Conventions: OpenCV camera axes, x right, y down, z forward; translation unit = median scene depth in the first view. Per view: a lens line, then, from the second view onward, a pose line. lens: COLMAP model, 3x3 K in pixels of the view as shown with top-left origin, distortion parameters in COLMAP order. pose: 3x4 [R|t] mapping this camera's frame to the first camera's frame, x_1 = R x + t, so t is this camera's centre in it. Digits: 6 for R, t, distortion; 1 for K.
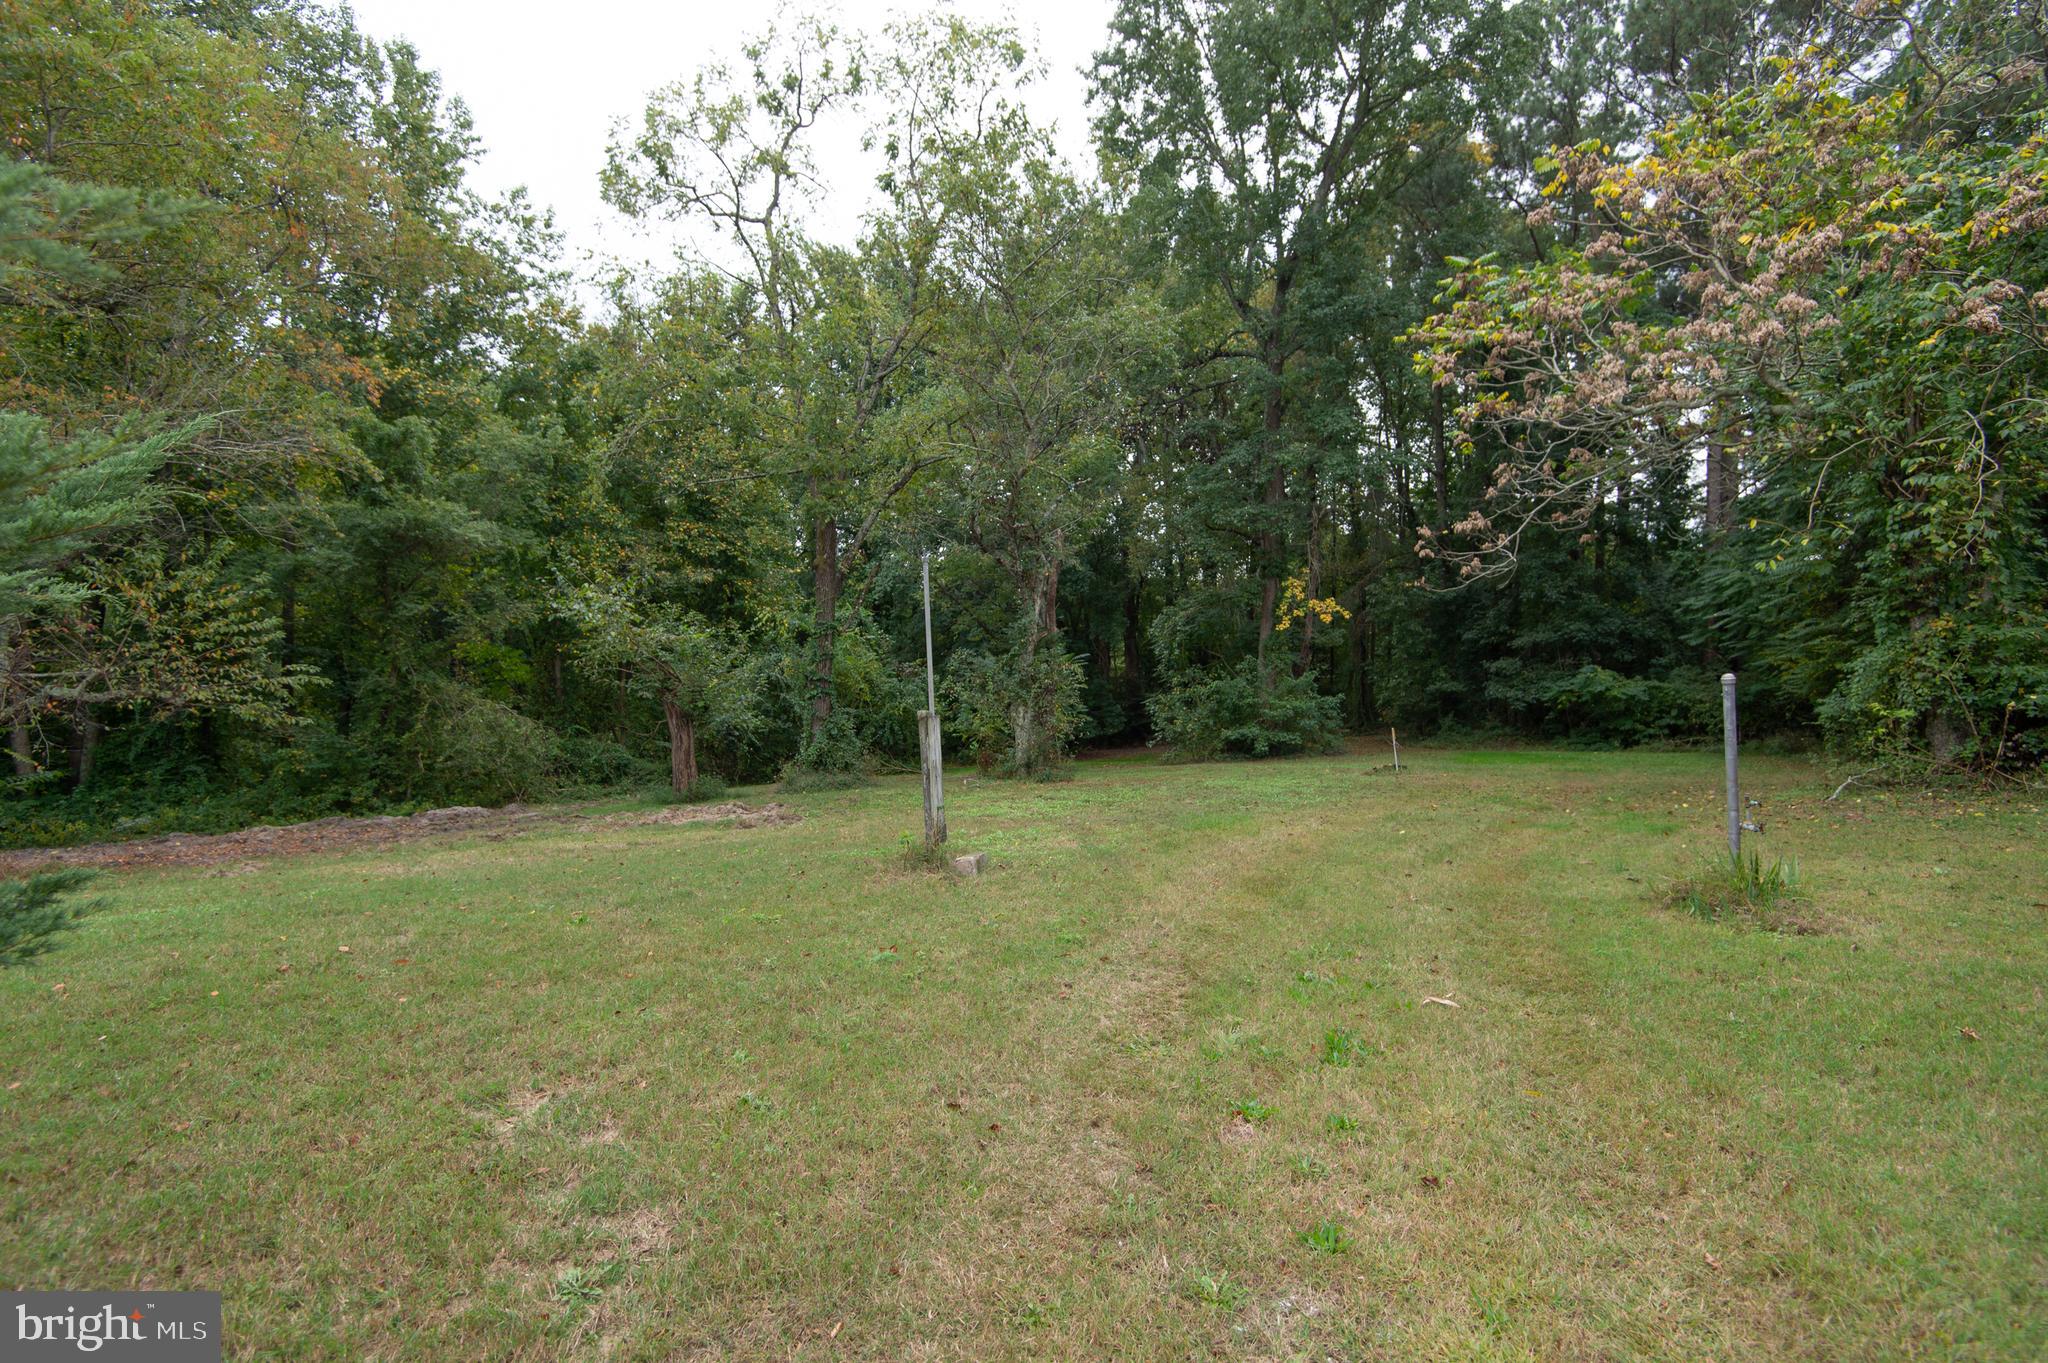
lens RADIAL K [[944.8, 0, 1029.6], [0, 944.8, 688.8], [0, 0, 1]] dist [0.012861, -0.006414]
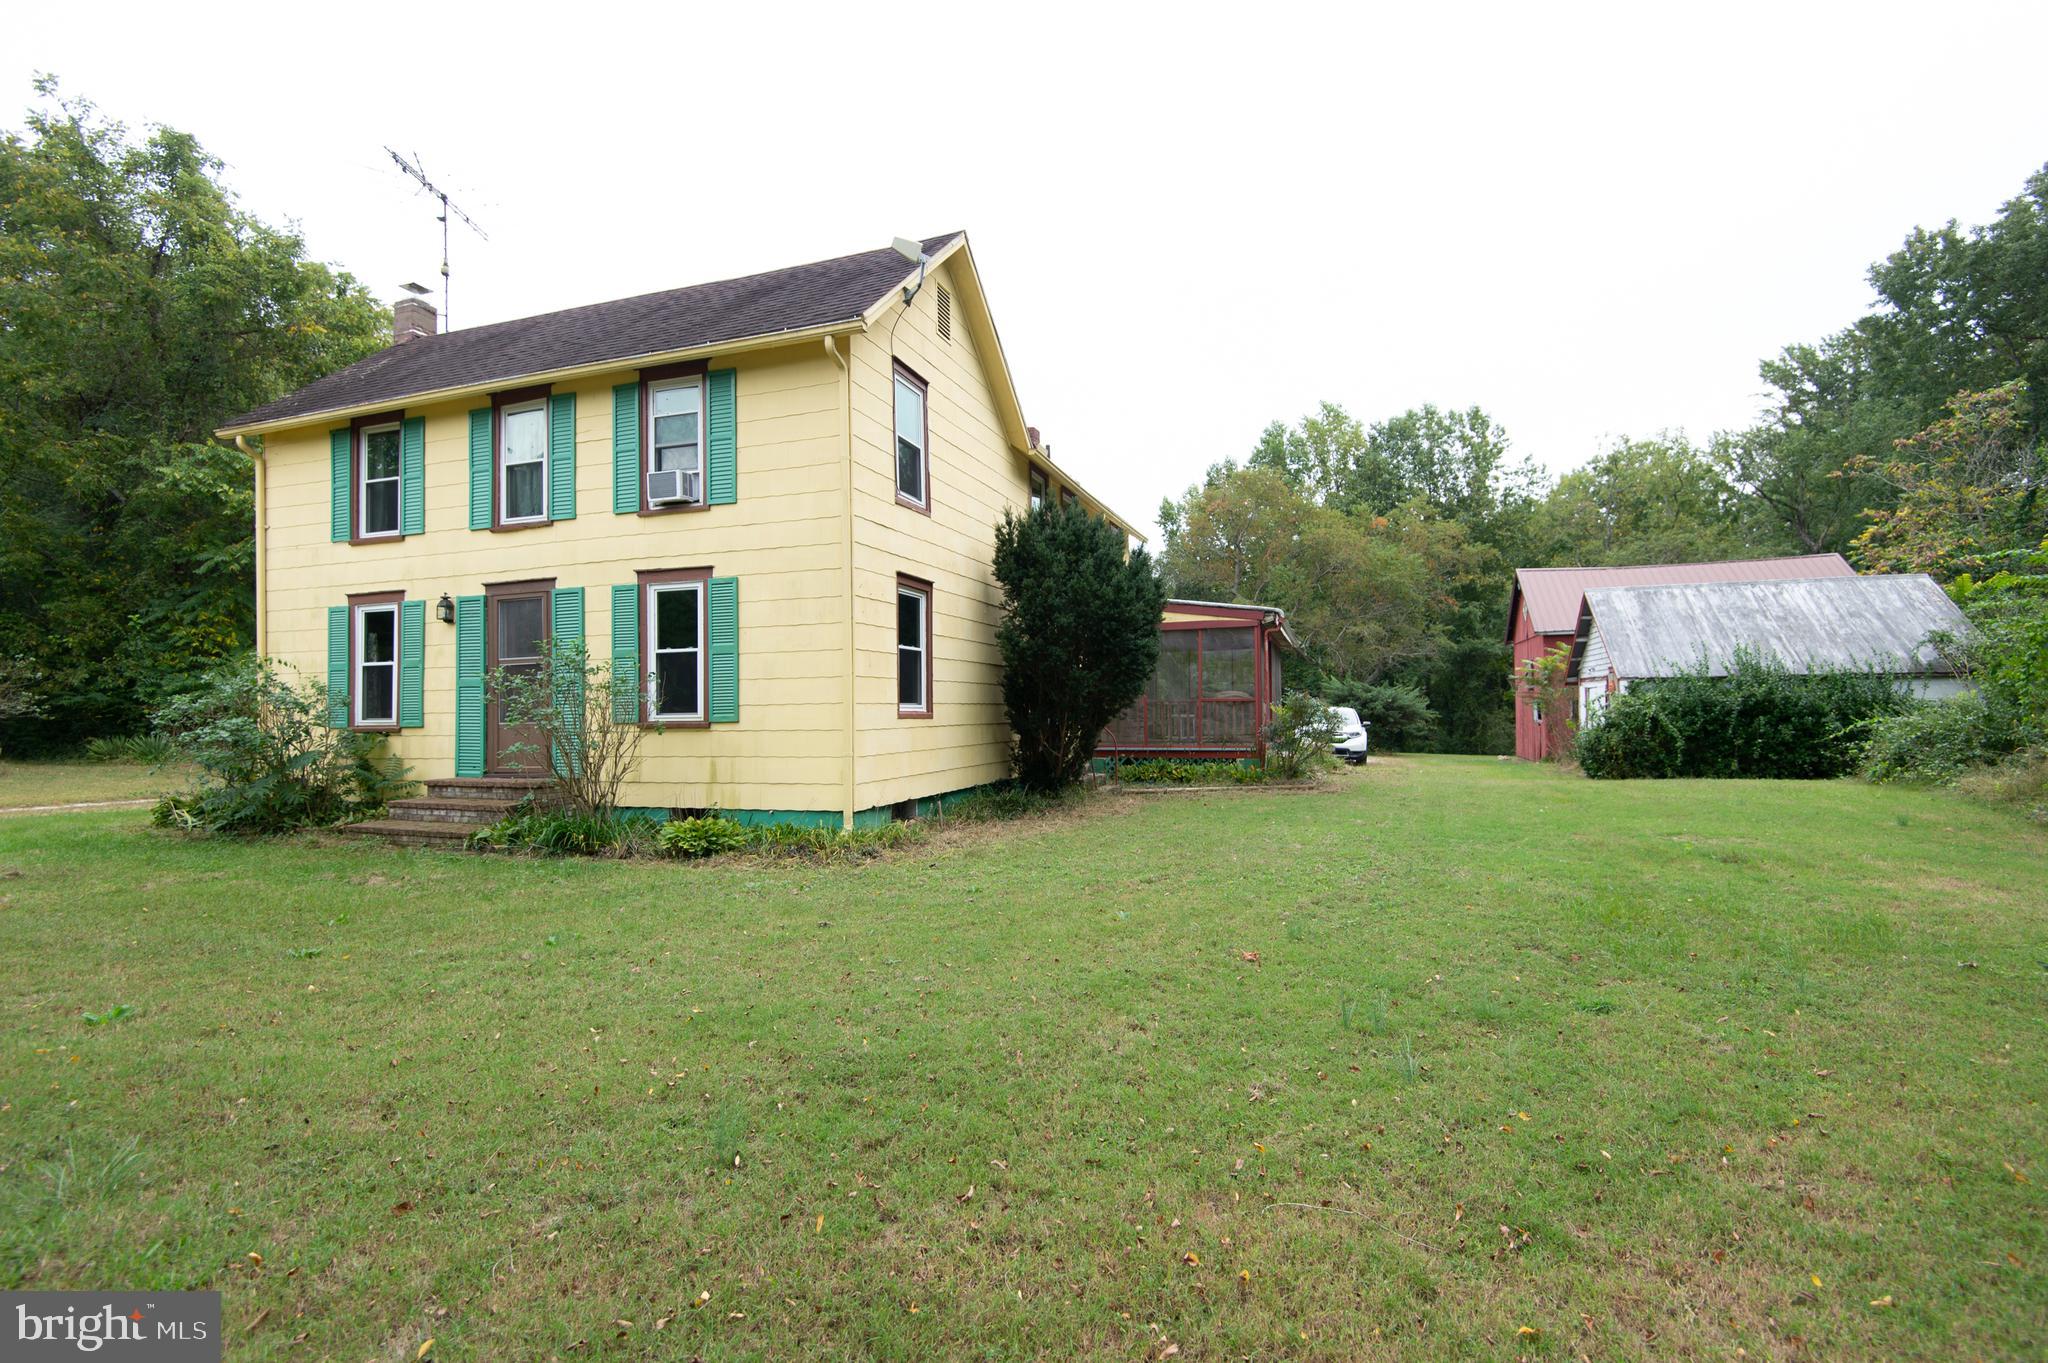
lens RADIAL K [[944.8, 0, 1033.8], [0, 944.8, 681.7], [0, 0, 1]] dist [0.012861, -0.006414]
pose [[0.491745, -0.025295, -0.870372, 0.662669], [0.000971, 0.999593, -0.028501, -0.017105], [0.870739, 0.013170, 0.491569, -0.854360]]
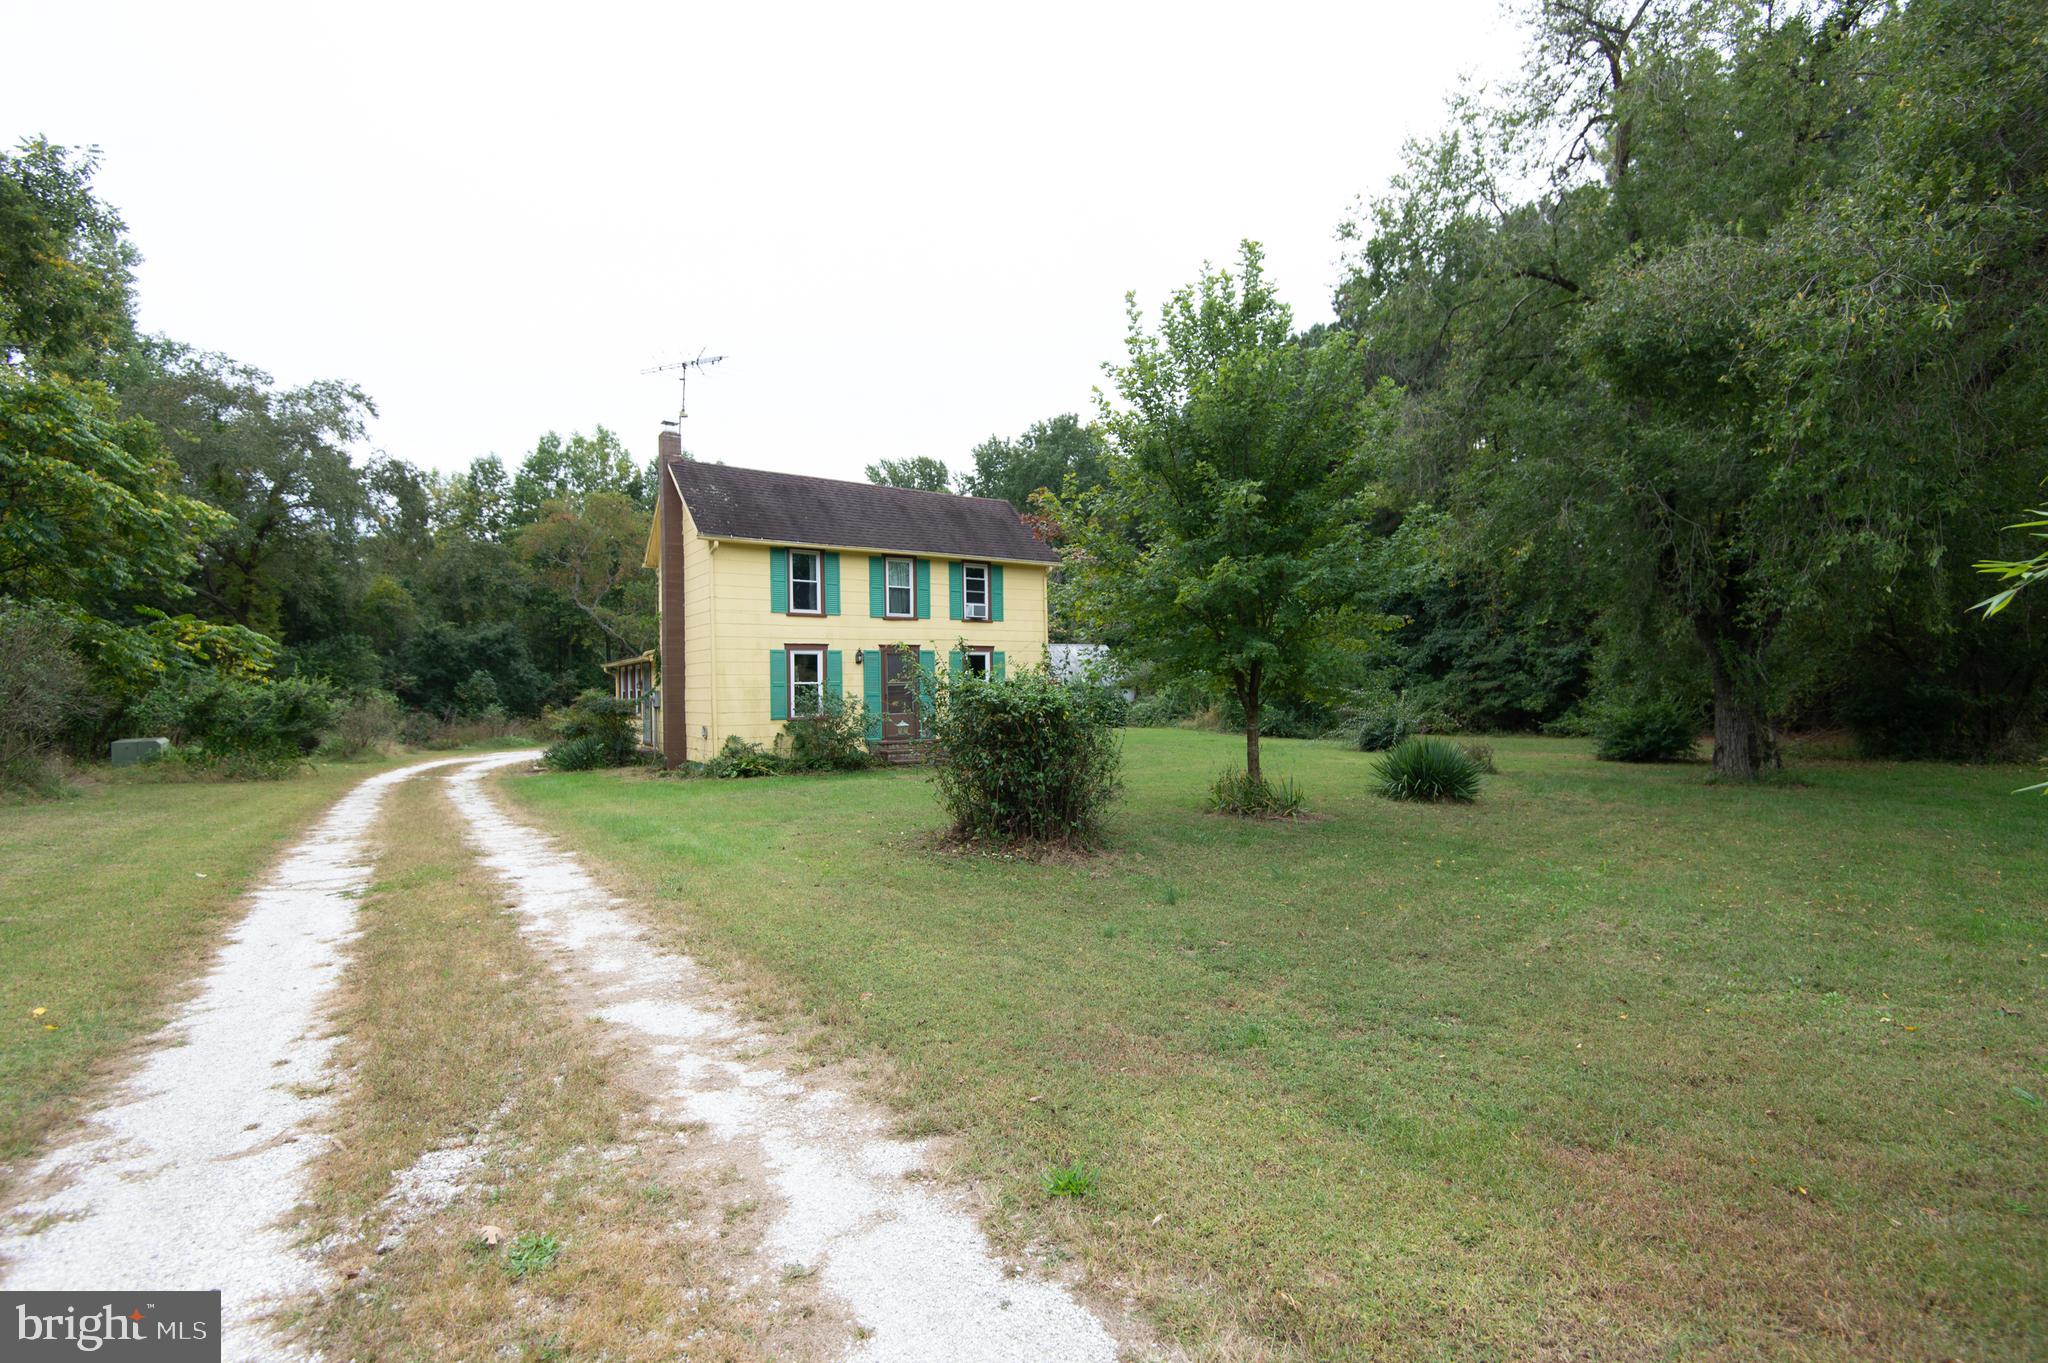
lens RADIAL K [[944.8, 0, 1039.5], [0, 944.8, 684.3], [0, 0, 1]] dist [0.012861, -0.006414]
pose [[0.995726, -0.008368, -0.091981, 0.458033], [0.007246, 0.999895, -0.012524, -0.023899], [0.092076, 0.011804, 0.995682, -1.497725]]
